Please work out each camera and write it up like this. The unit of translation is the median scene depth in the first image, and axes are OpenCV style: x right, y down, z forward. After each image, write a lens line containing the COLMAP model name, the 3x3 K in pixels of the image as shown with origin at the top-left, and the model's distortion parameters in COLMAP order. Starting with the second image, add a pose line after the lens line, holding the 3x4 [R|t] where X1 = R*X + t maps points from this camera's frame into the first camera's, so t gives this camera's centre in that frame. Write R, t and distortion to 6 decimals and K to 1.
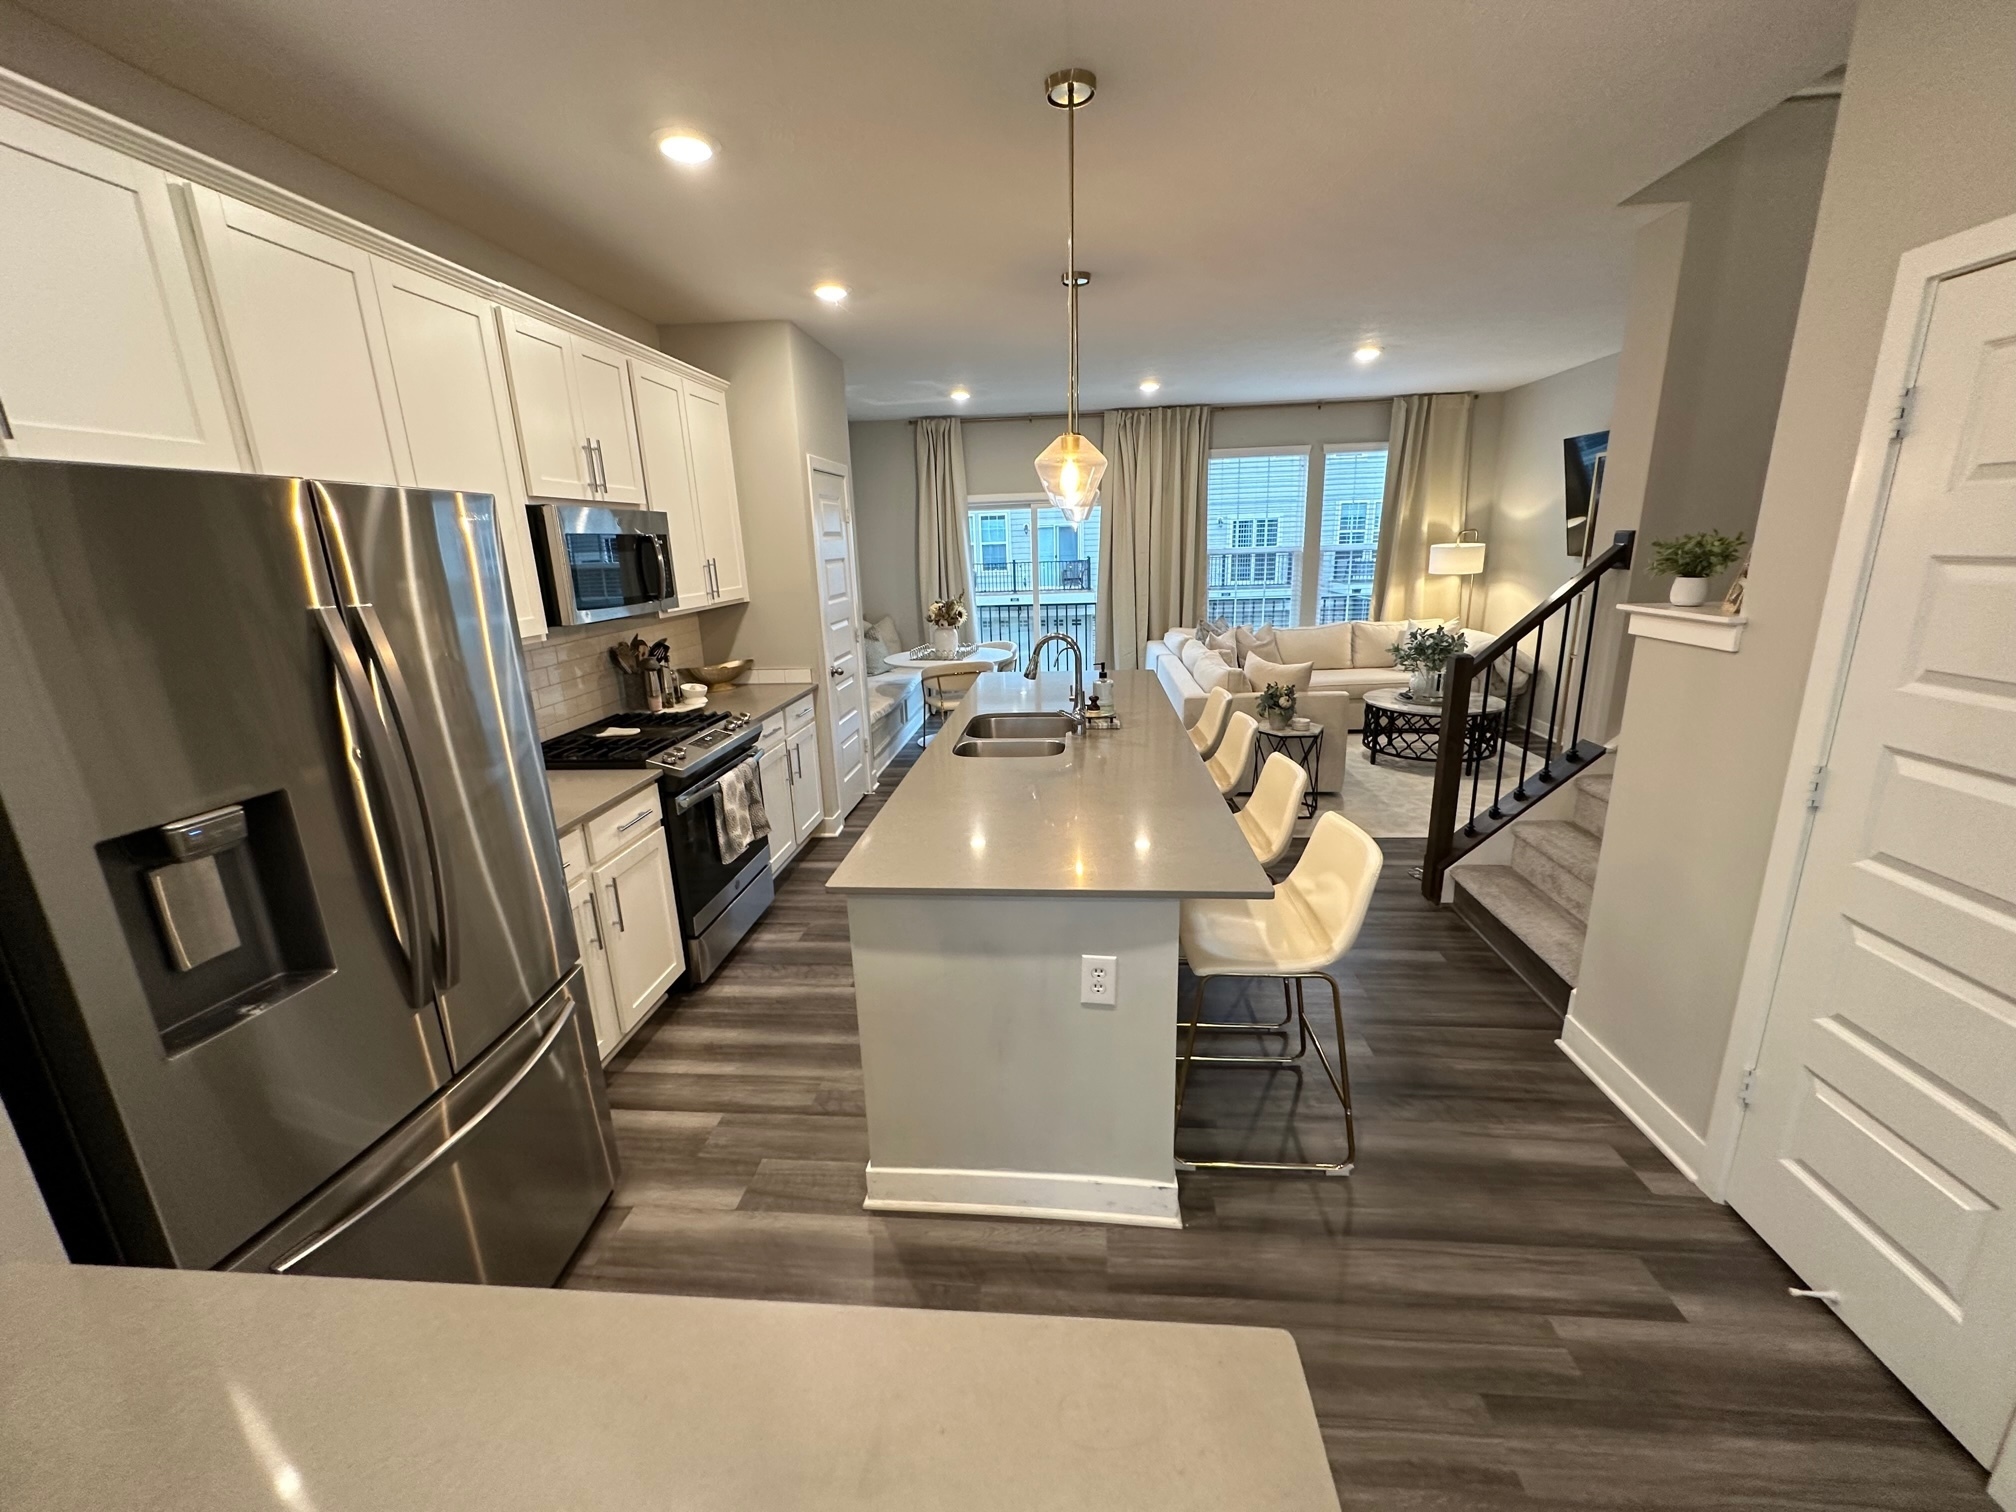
lens RADIAL K [[805.9, 0, 1007.2], [0, 805.9, 749.9], [0, 0, 1]] dist [-0.002406, 0.000140]
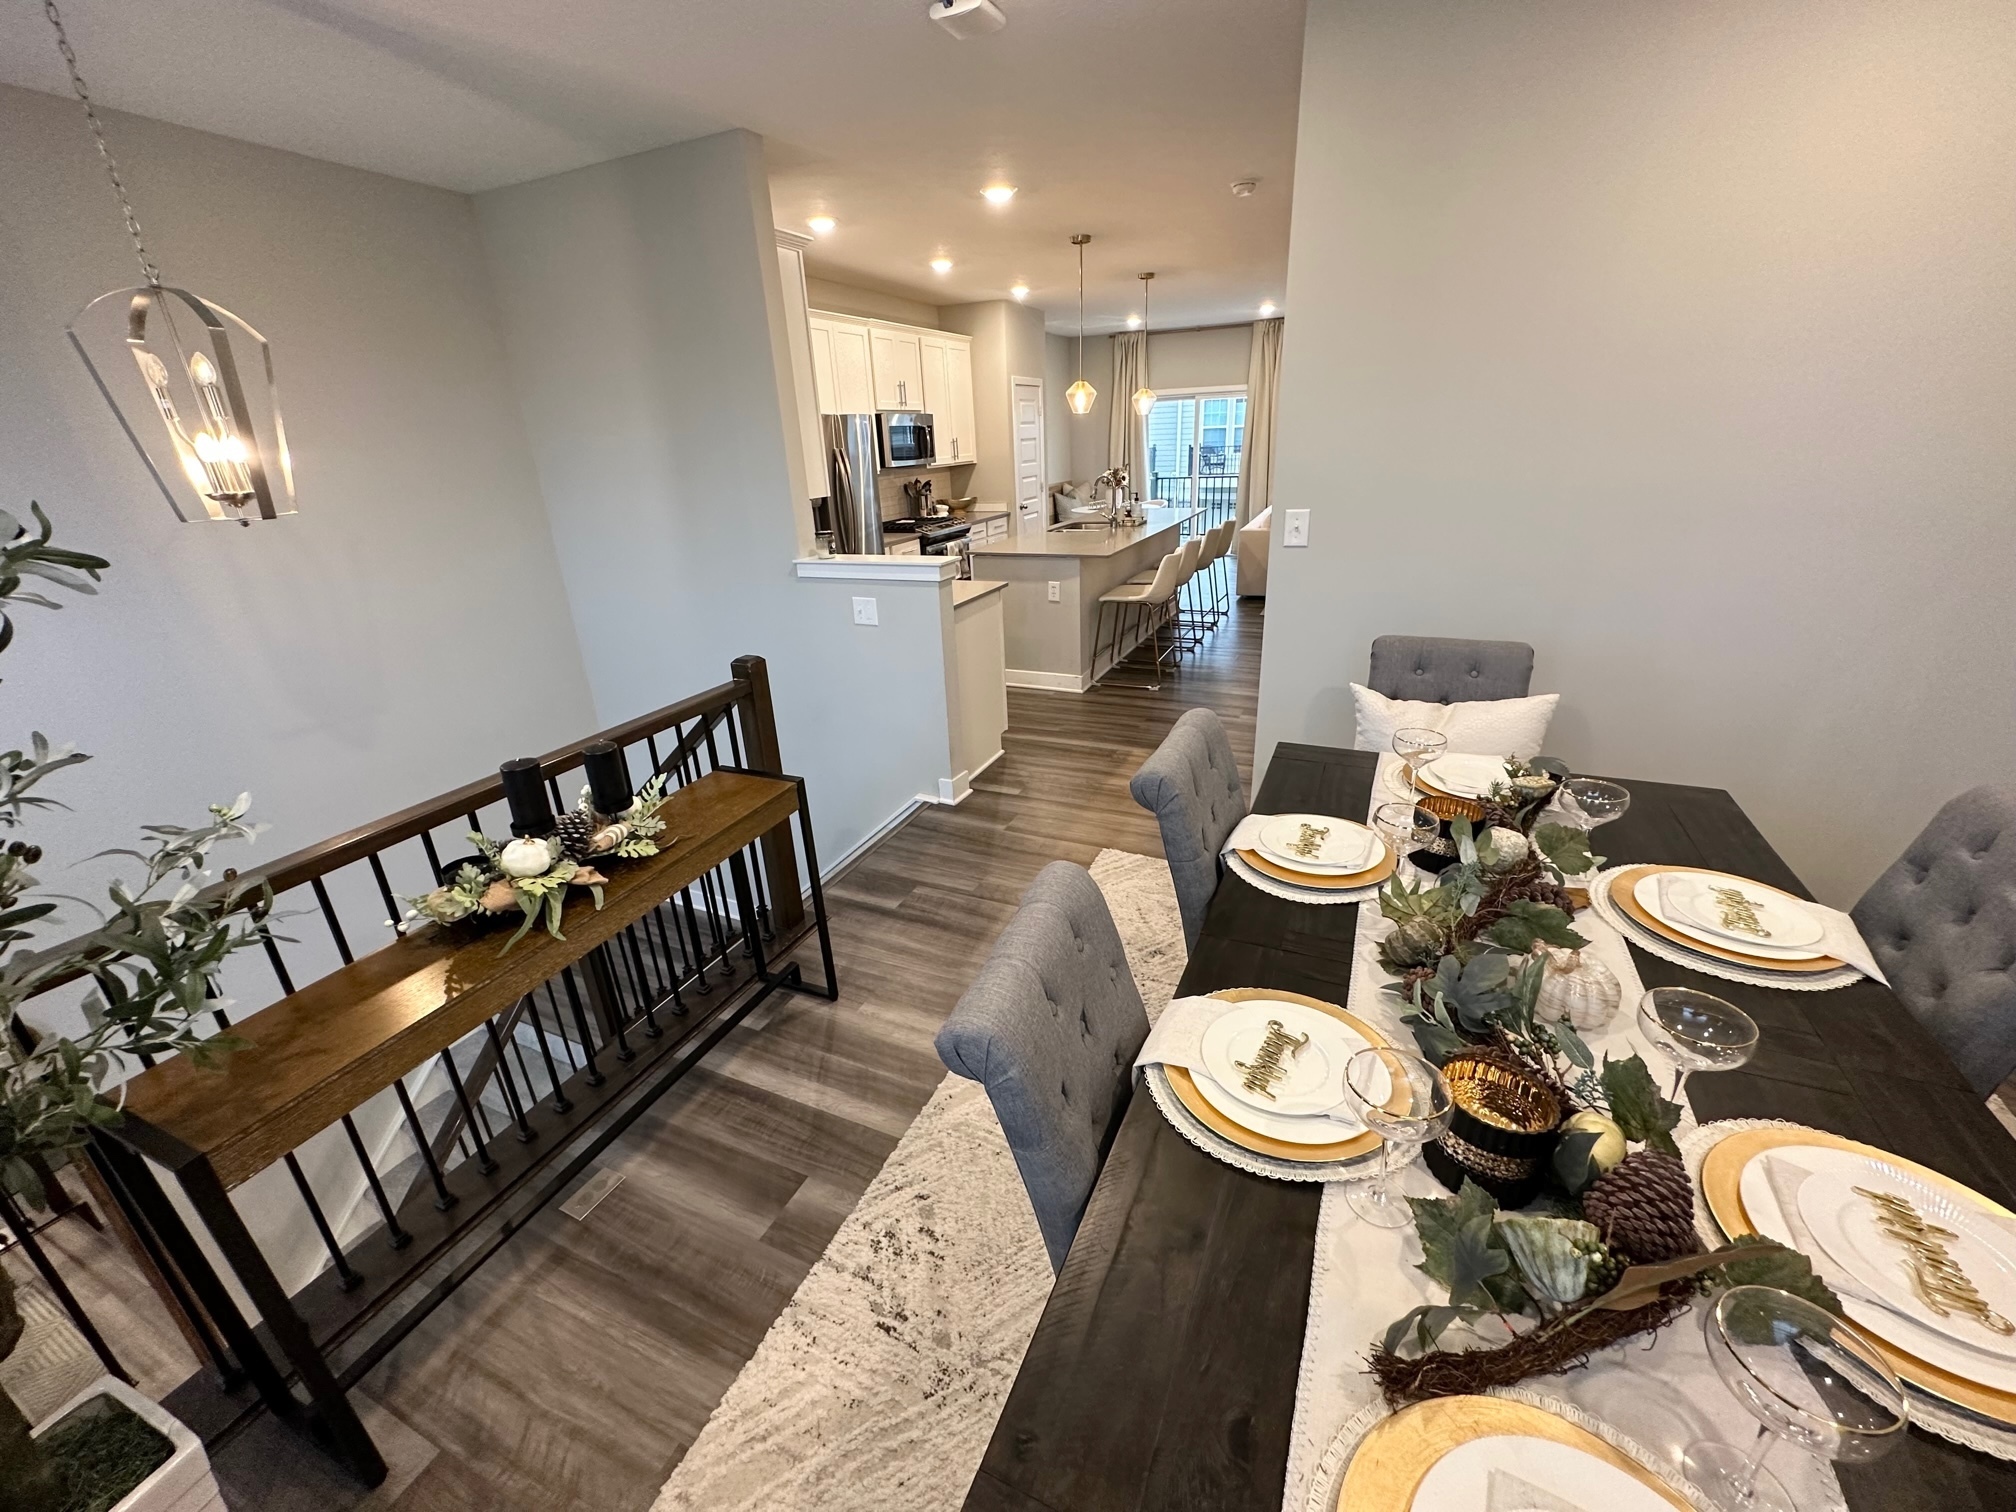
lens RADIAL K [[805.9, 0, 1007.2], [0, 805.9, 749.9], [0, 0, 1]] dist [-0.002406, 0.000140]
pose [[0.942829, 0.114844, -0.312864, 0.505862], [-0.073168, 0.987177, 0.141871, 0.249511], [0.325146, -0.110869, 0.939142, -0.979453]]
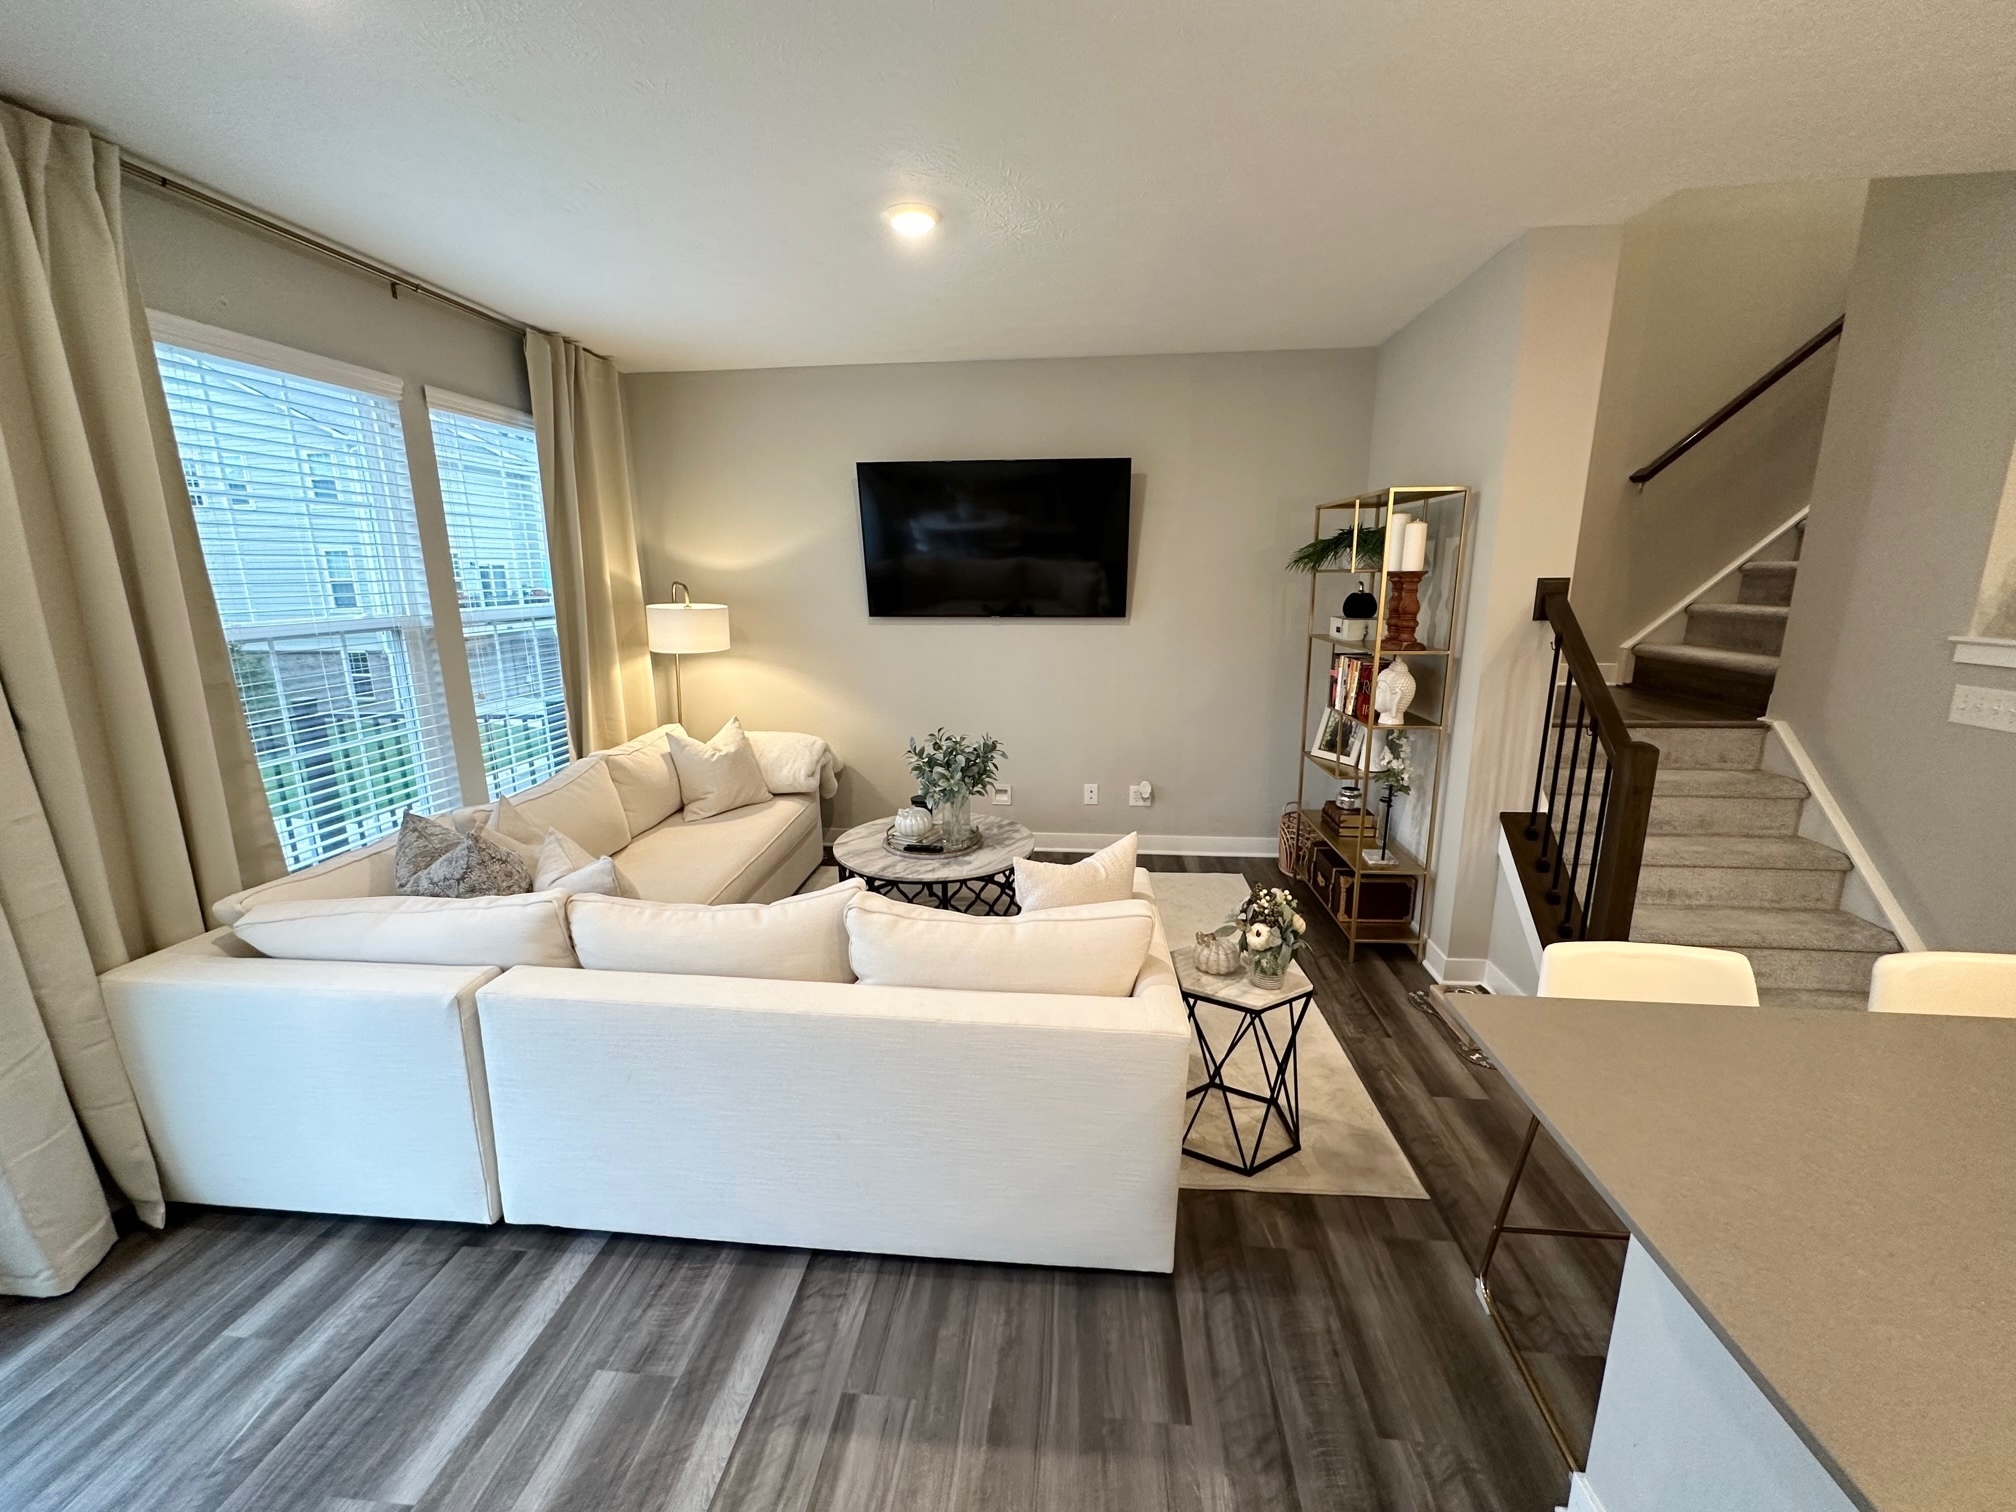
lens RADIAL K [[807.8, 0, 1001.2], [0, 807.8, 748.7], [0, 0, 1]] dist [-0.003297, -0.000129]
pose [[0.016297, -0.186067, 0.982402, -0.154827], [0.263969, 0.948474, 0.175262, -0.403949], [-0.964394, 0.256467, 0.064573, 1.560365]]
